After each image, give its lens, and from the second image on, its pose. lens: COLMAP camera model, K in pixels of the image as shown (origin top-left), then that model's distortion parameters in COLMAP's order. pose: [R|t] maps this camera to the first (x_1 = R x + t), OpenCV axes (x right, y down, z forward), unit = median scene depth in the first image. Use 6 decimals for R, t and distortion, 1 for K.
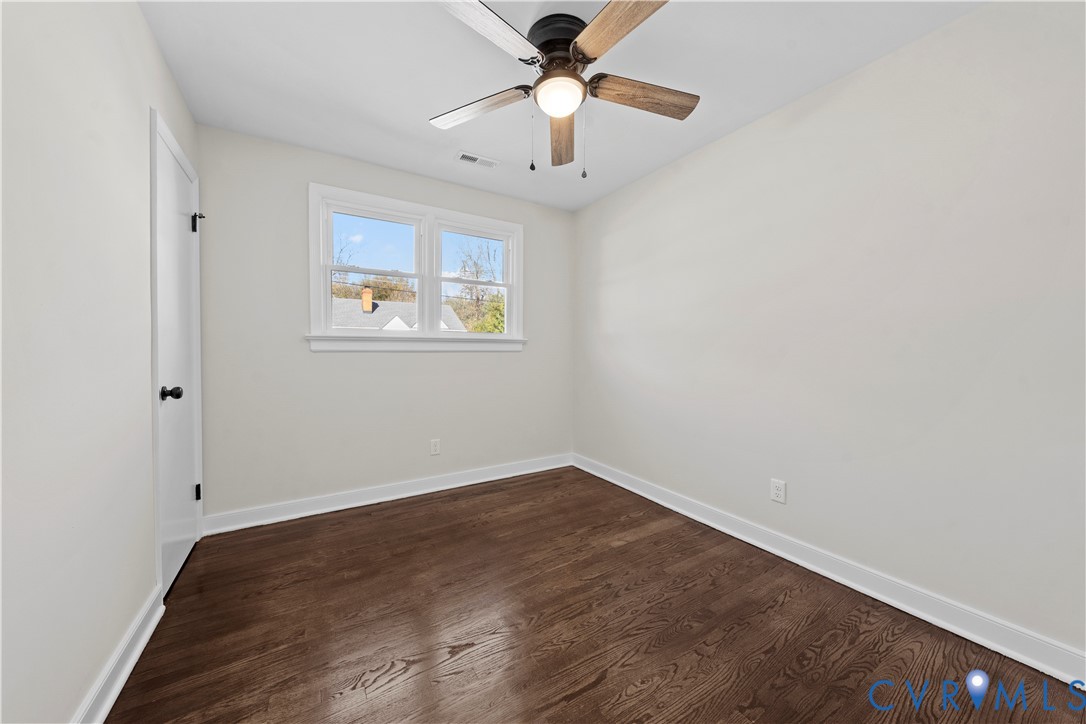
lens RADIAL K [[389.4, 0, 545.6], [0, 389.4, 357.7], [0, 0, 1]] dist [0.000094, -0.000066]
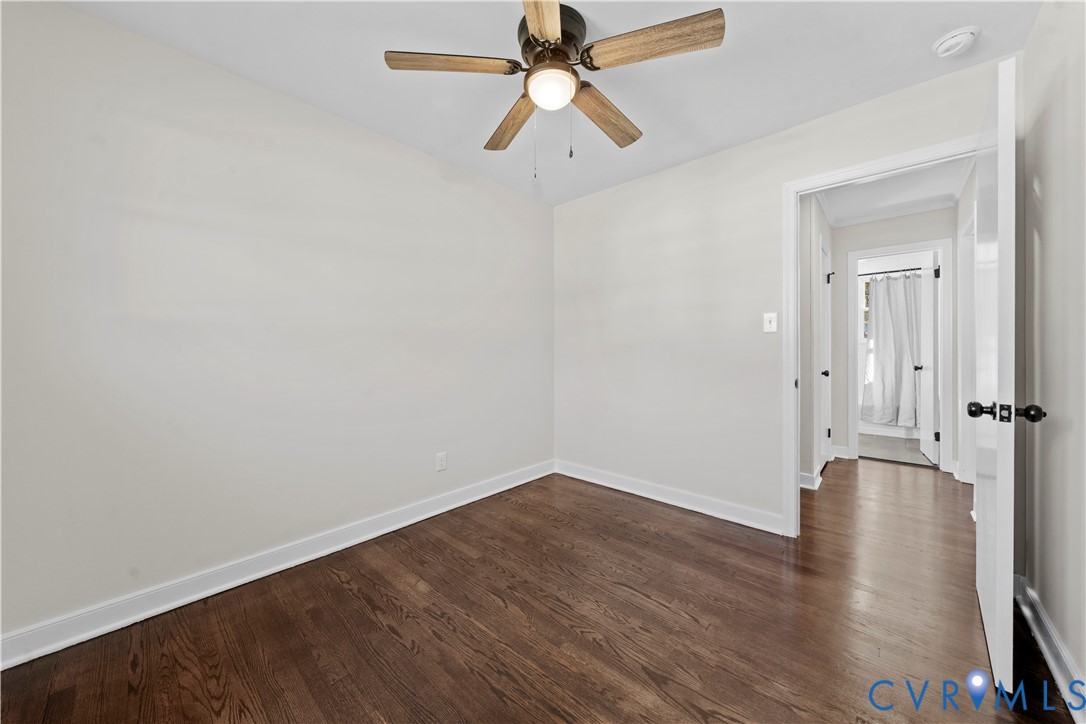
lens RADIAL K [[389.4, 0, 546.3], [0, 389.4, 352.1], [0, 0, 1]] dist [0.000094, -0.000066]
pose [[-0.276280, -0.011558, 0.961008, -0.707902], [0.021368, 0.999607, 0.018165, -0.025967], [-0.960840, 0.025553, -0.275924, 1.026814]]
